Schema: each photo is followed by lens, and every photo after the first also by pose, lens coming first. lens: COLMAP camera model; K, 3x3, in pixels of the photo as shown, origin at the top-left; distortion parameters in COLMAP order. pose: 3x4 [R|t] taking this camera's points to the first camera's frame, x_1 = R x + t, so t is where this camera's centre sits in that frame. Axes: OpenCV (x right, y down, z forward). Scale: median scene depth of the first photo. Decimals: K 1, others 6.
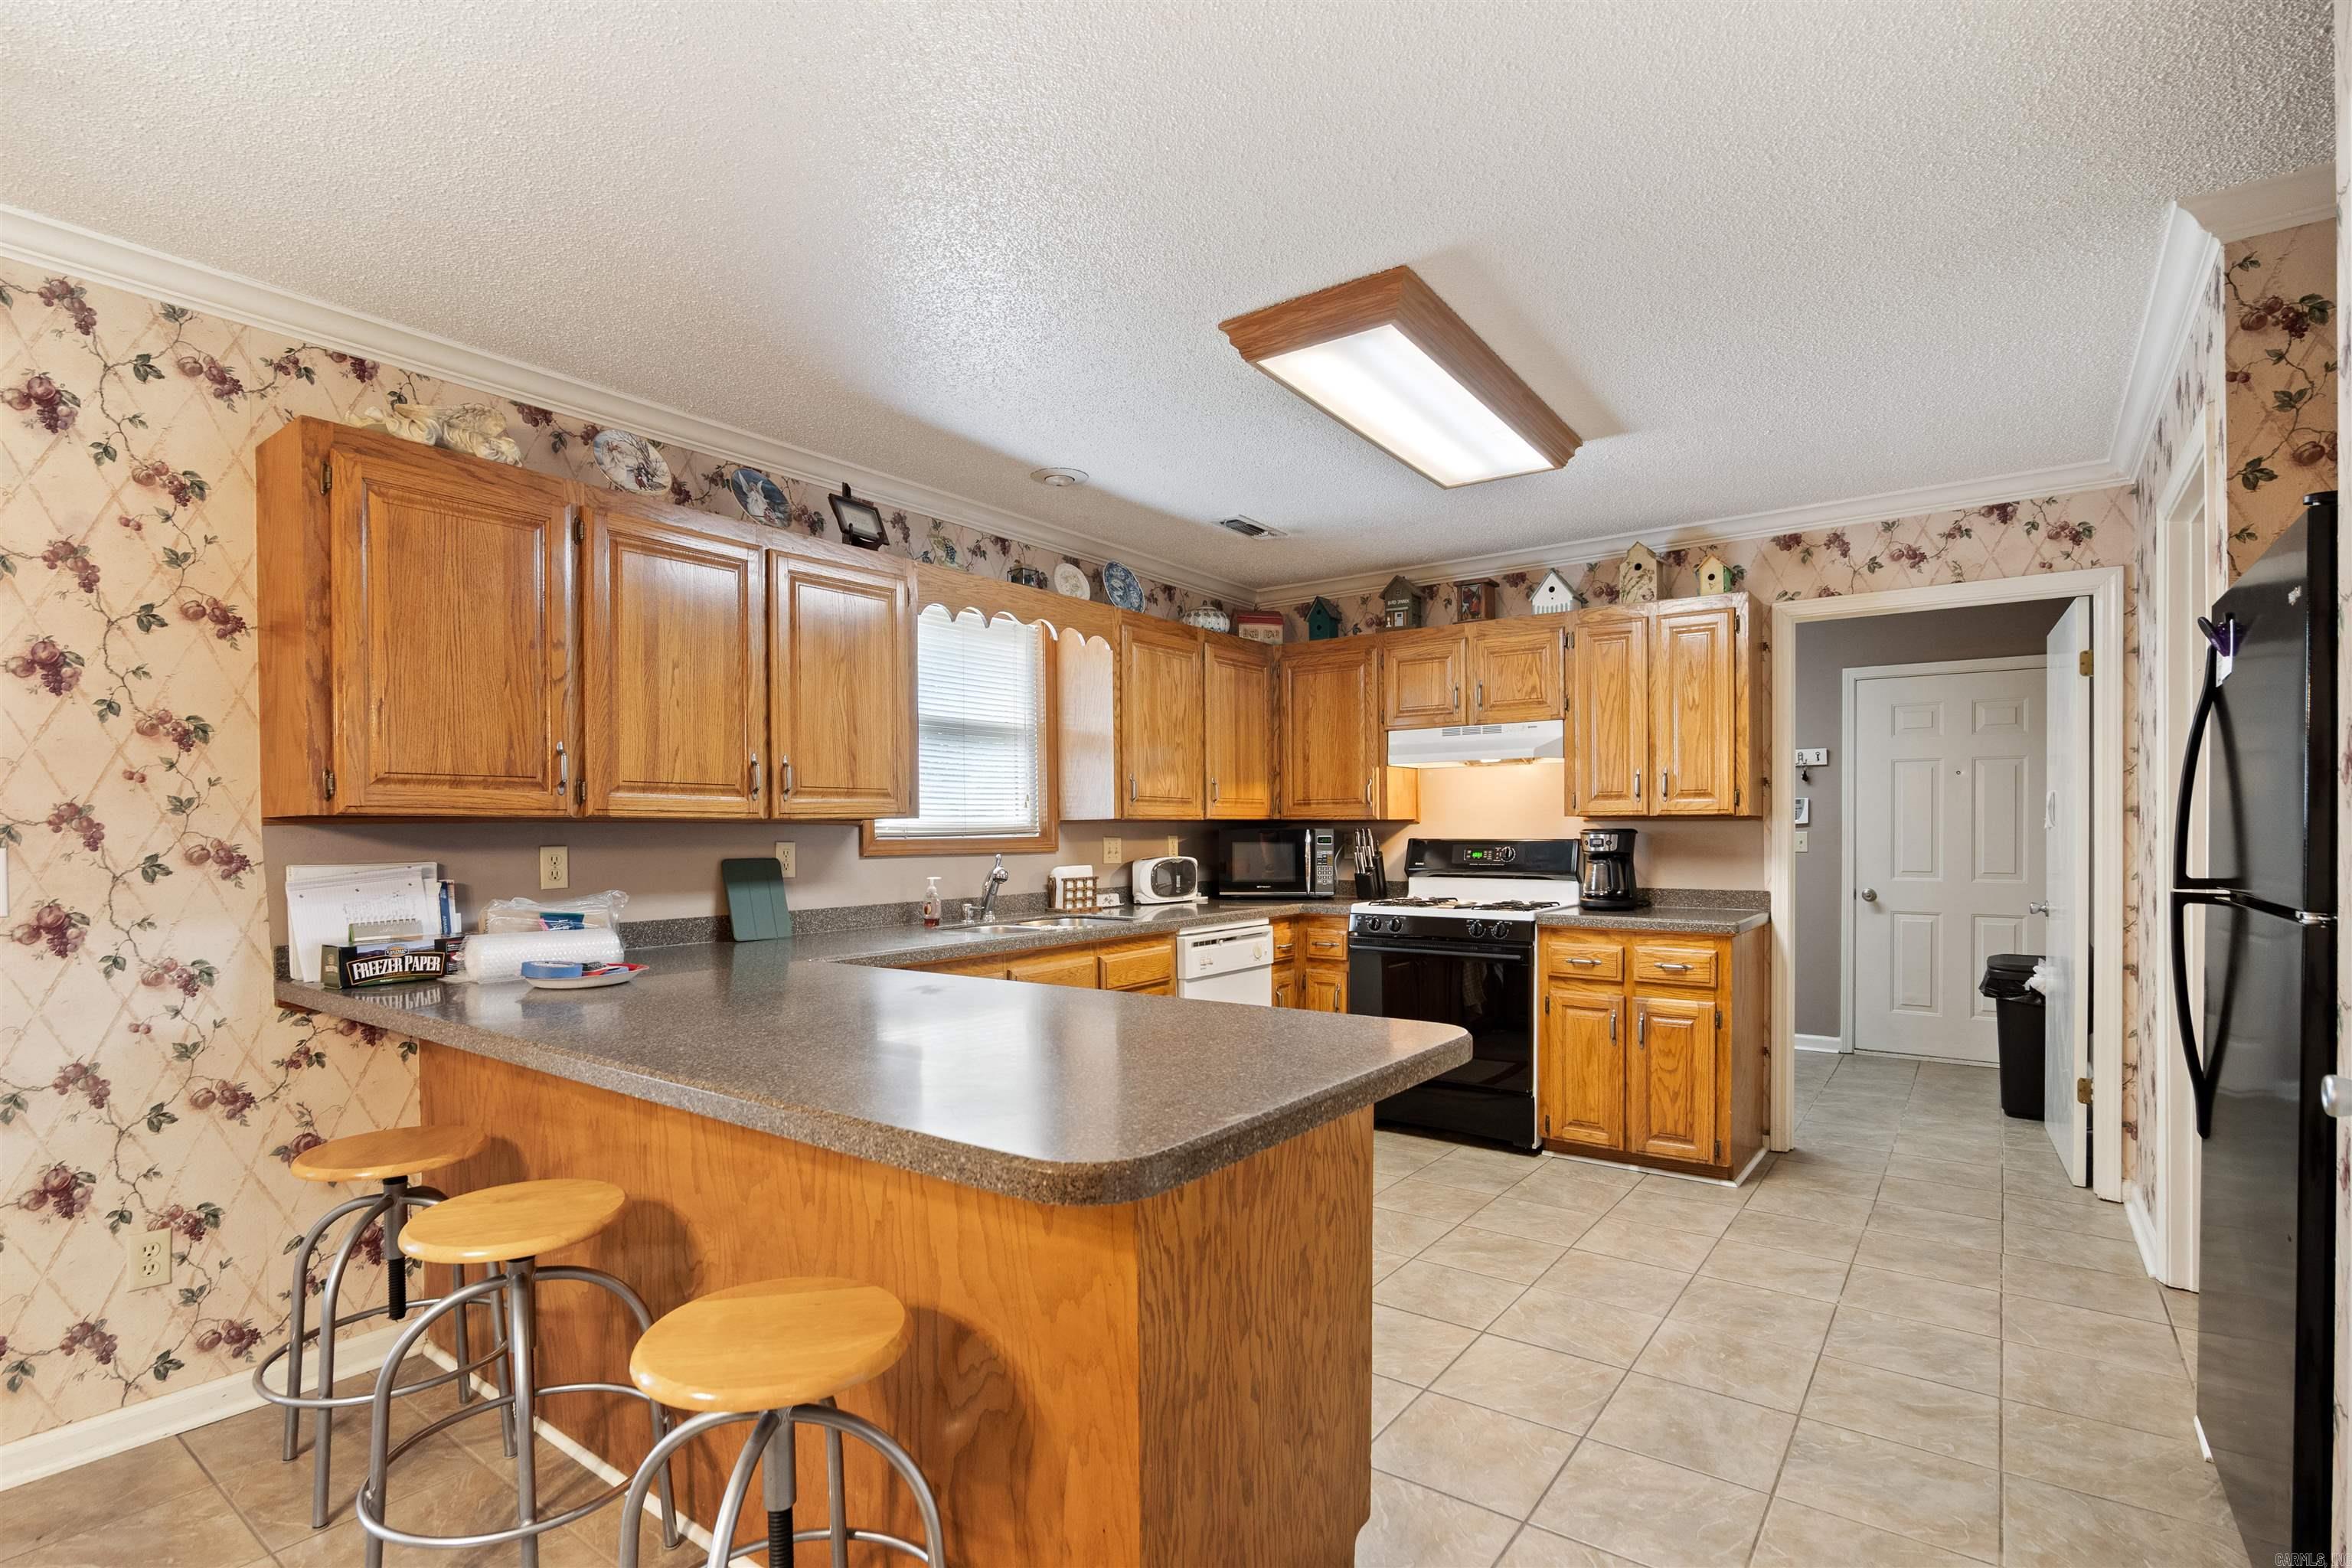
lens RADIAL K [[1120.0, 0, 1170.7], [0, 1120.0, 845.8], [0, 0, 1]] dist [-0.025781, 0.007916]
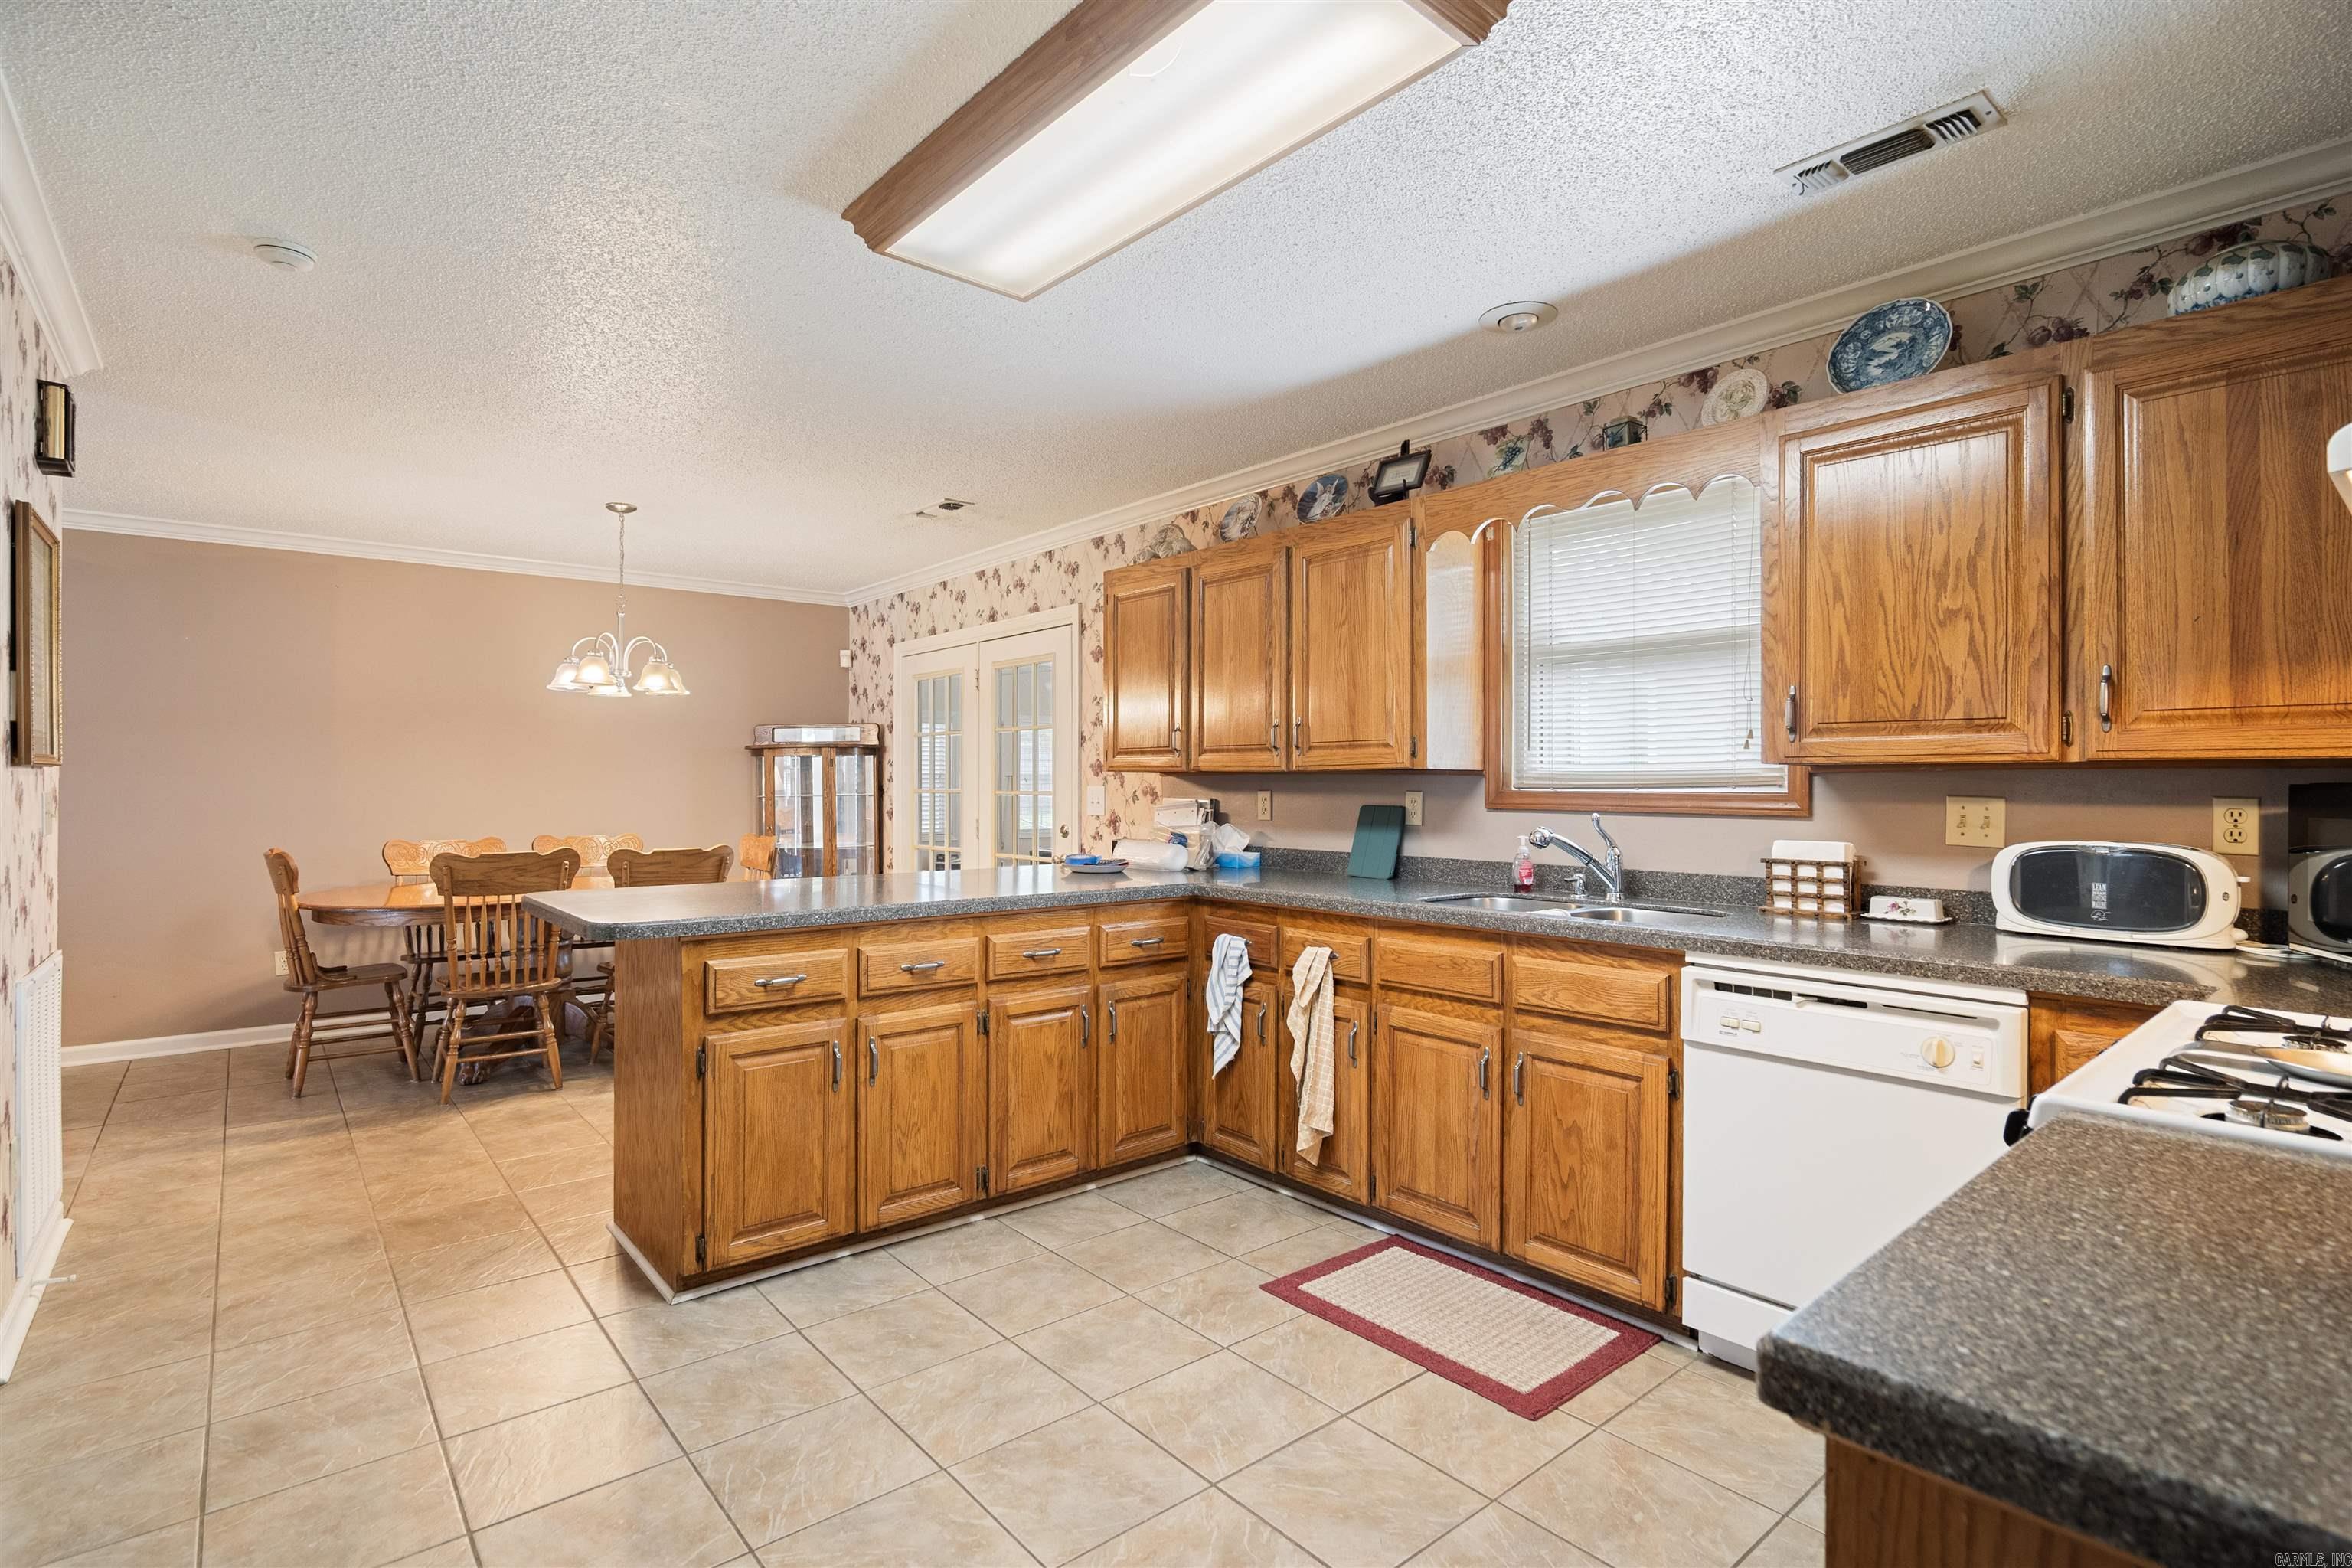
lens RADIAL K [[1120.0, 0, 1168.8], [0, 1120.0, 778.7], [0, 0, 1]] dist [-0.025781, 0.007916]
pose [[-0.229422, 0.003530, -0.973321, 0.626077], [-0.013549, 0.999885, 0.006820, -0.016532], [0.973233, 0.014752, -0.229348, 0.853332]]
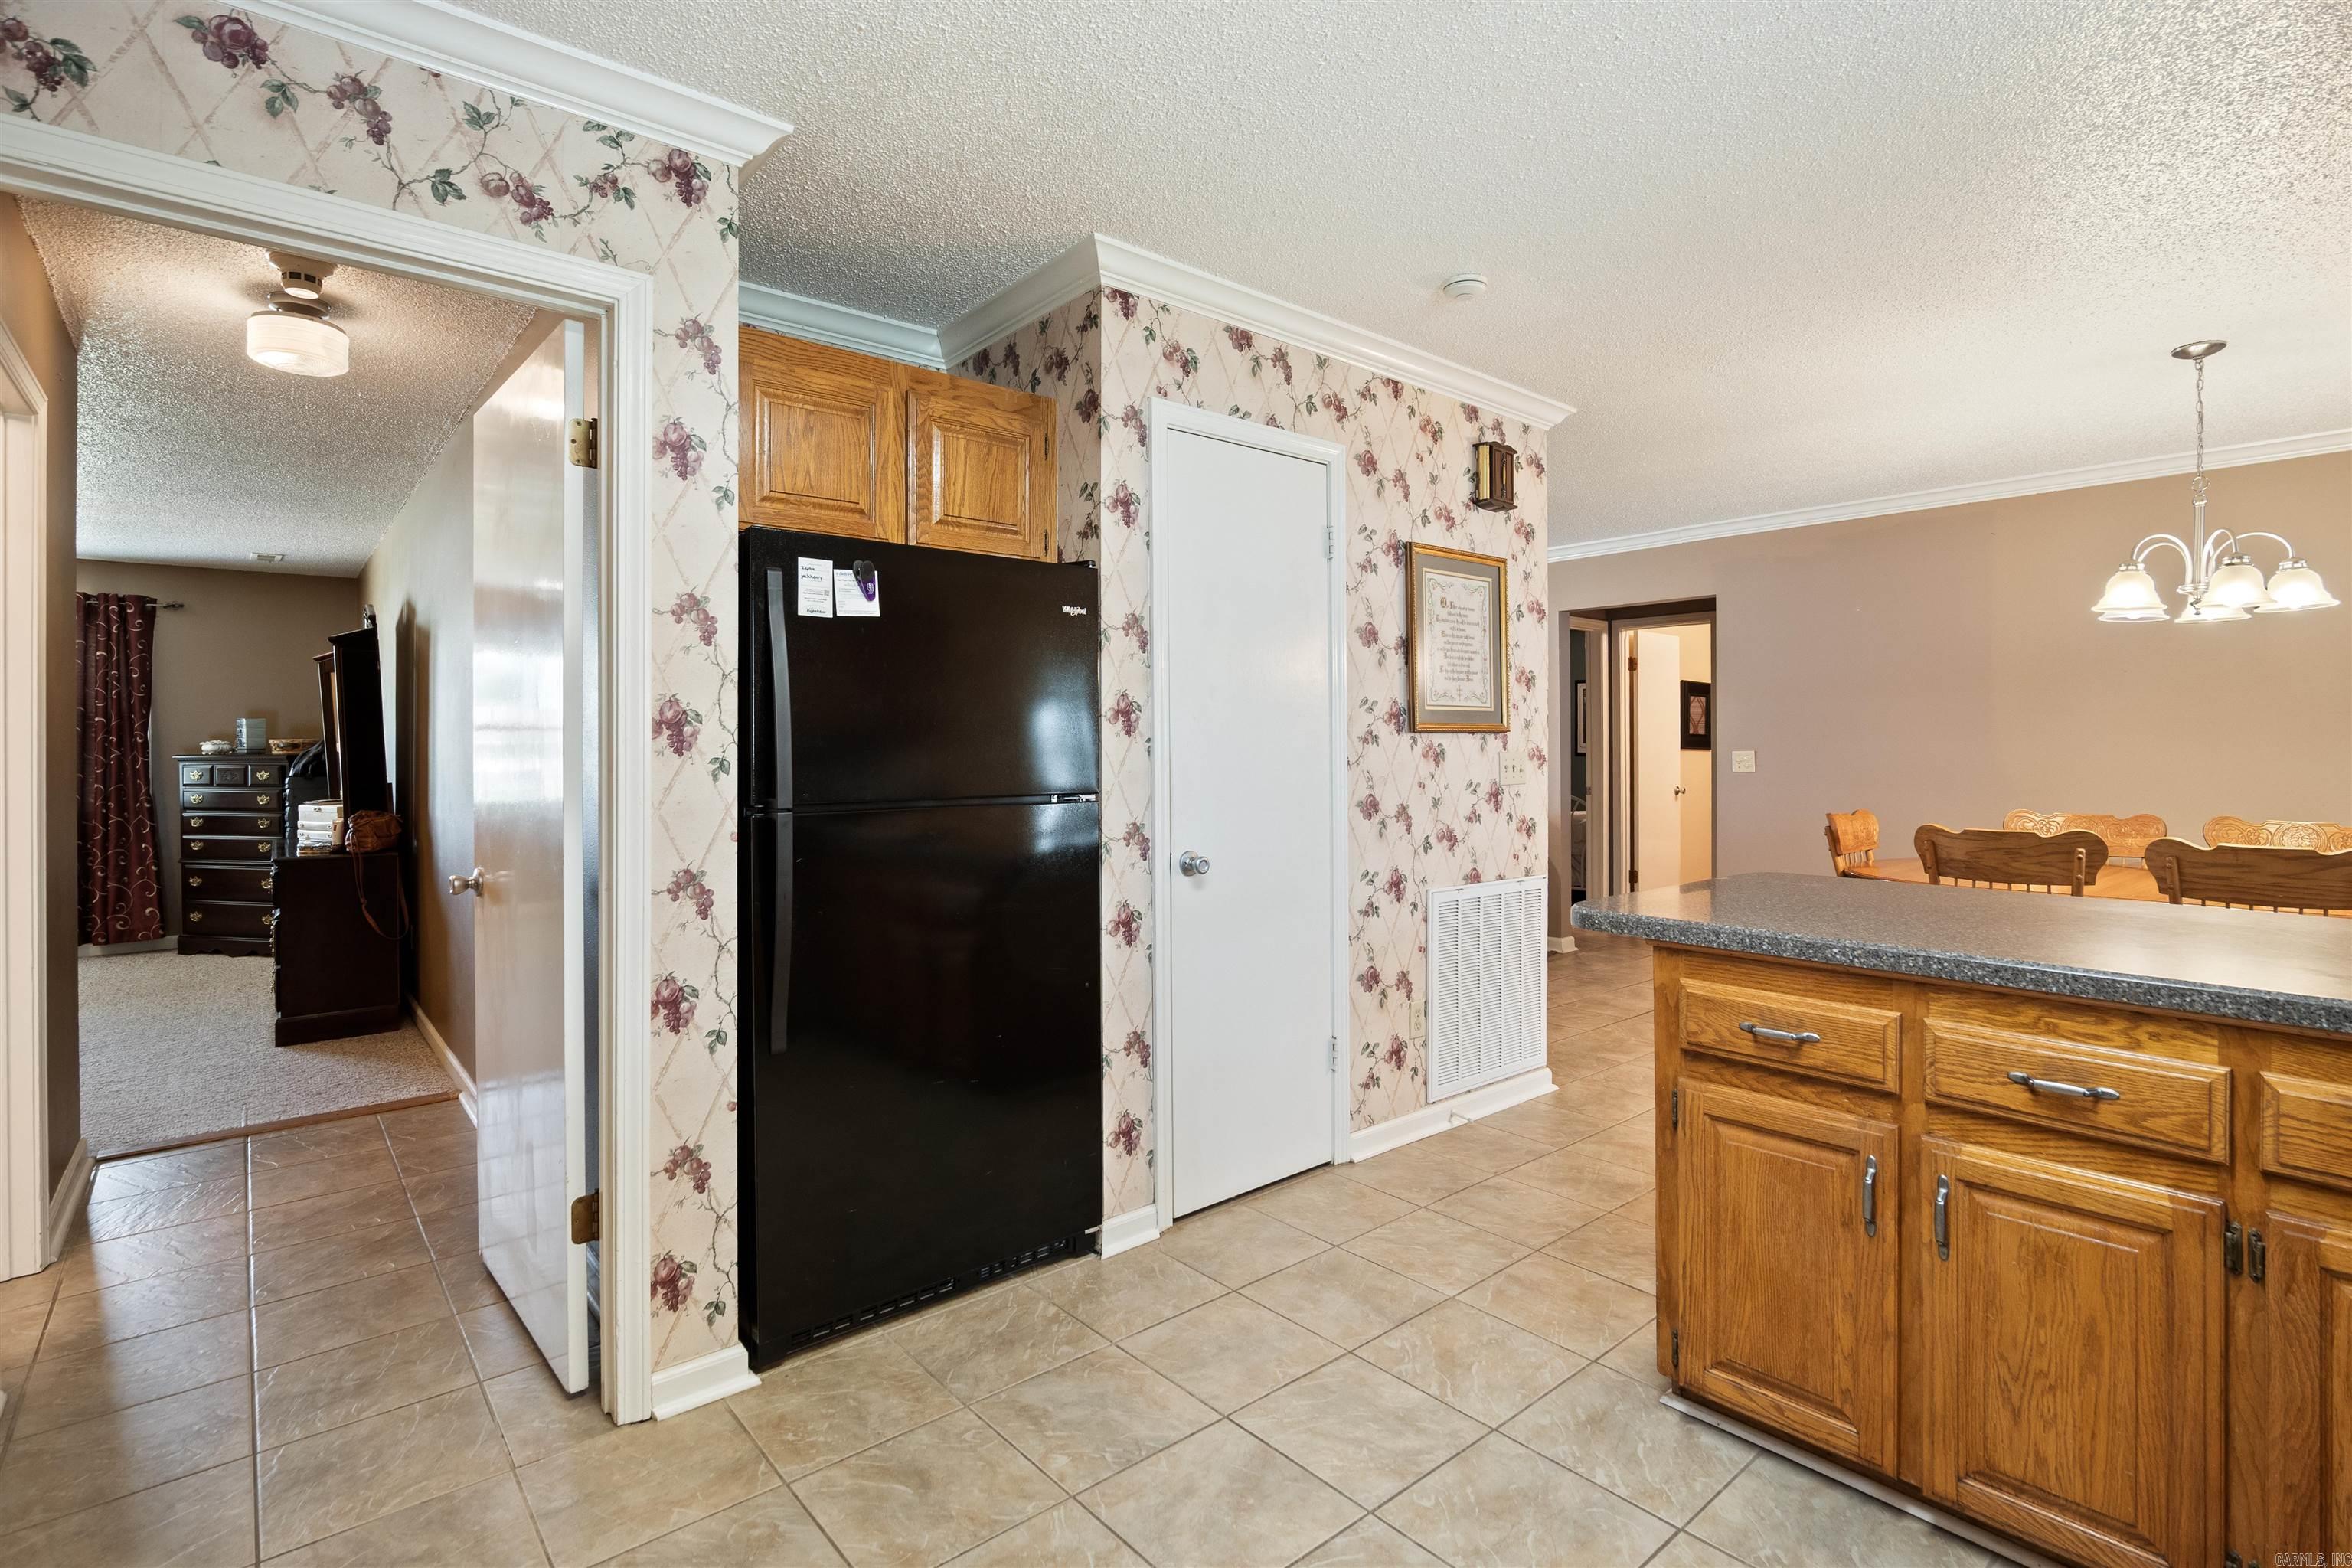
lens RADIAL K [[1120.0, 0, 1195.4], [0, 1120.0, 752.3], [0, 0, 1]] dist [-0.025781, 0.007916]
pose [[-0.977903, 0.004097, 0.209019, 0.176572], [0.008311, 0.999779, 0.019288, -0.012709], [-0.208894, 0.020599, -0.977721, 0.962941]]
